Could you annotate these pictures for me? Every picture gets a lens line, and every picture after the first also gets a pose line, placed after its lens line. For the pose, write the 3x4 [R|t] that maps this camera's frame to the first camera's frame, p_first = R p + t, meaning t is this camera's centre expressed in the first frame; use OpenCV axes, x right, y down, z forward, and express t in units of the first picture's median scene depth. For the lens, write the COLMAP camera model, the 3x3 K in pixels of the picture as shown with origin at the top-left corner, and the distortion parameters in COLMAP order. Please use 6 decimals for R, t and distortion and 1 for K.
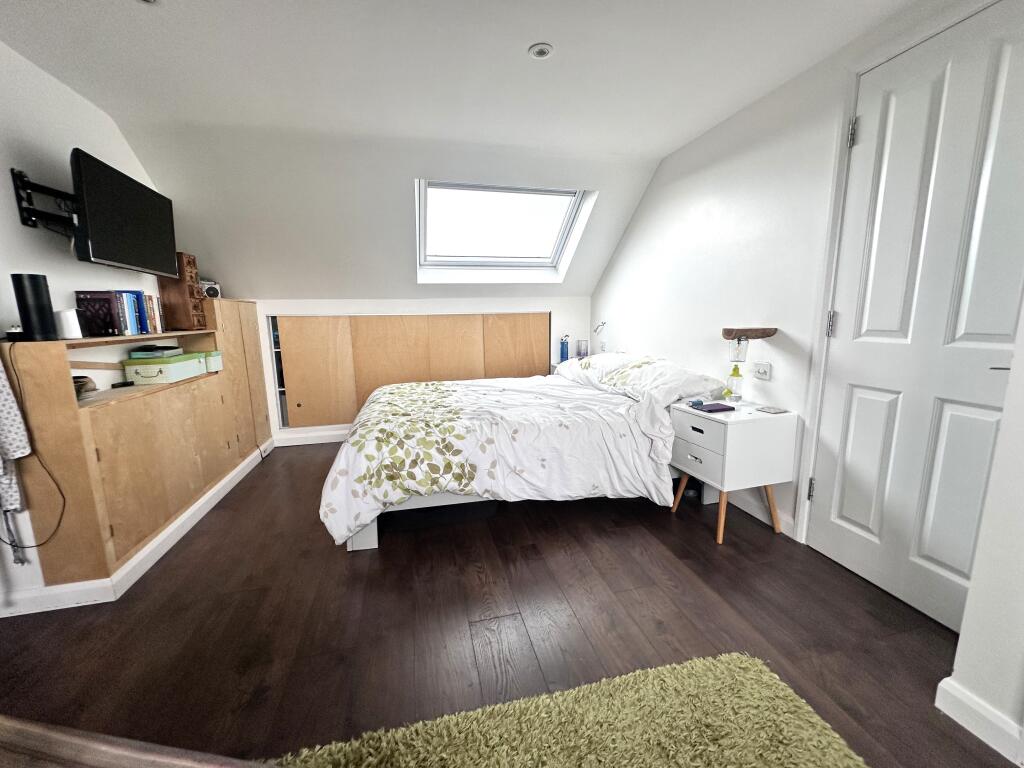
lens RADIAL K [[406.8, 0, 512.1], [0, 406.8, 384.3], [0, 0, 1]] dist [0.002209, 0.000095]
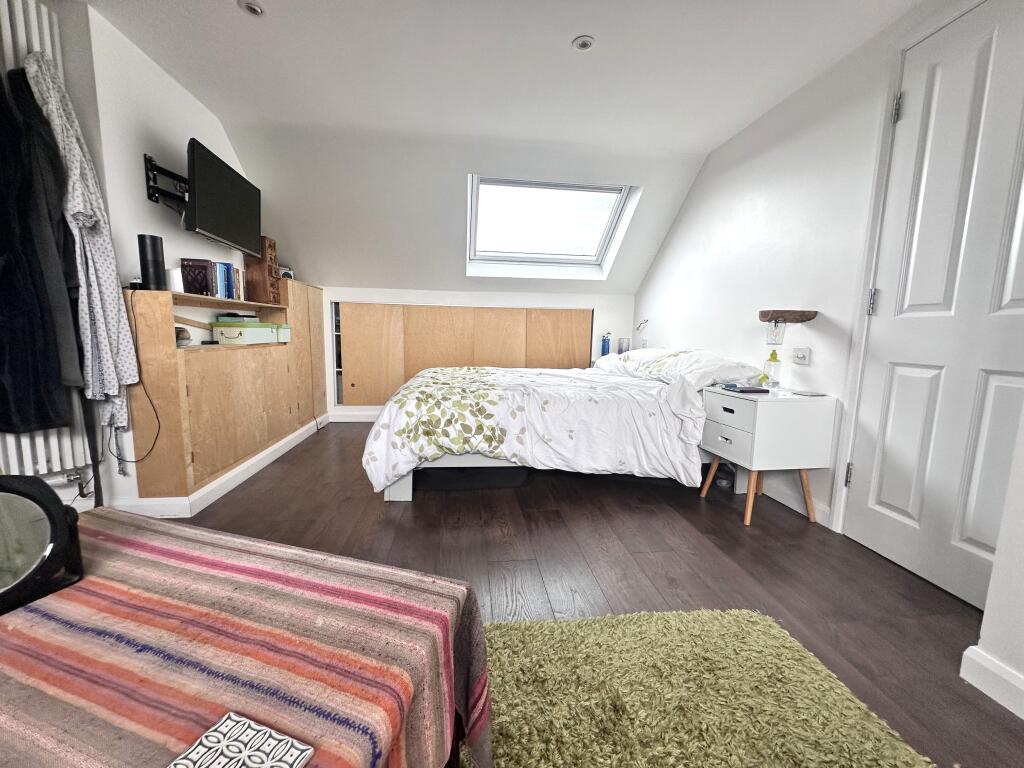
lens RADIAL K [[406.8, 0, 512.8], [0, 406.8, 382.4], [0, 0, 1]] dist [0.002209, 0.000095]
pose [[0.991981, 0.050321, -0.115940, 0.046704], [-0.054911, 0.997815, -0.036735, 0.117729], [0.113838, 0.042806, 0.992577, -0.055645]]
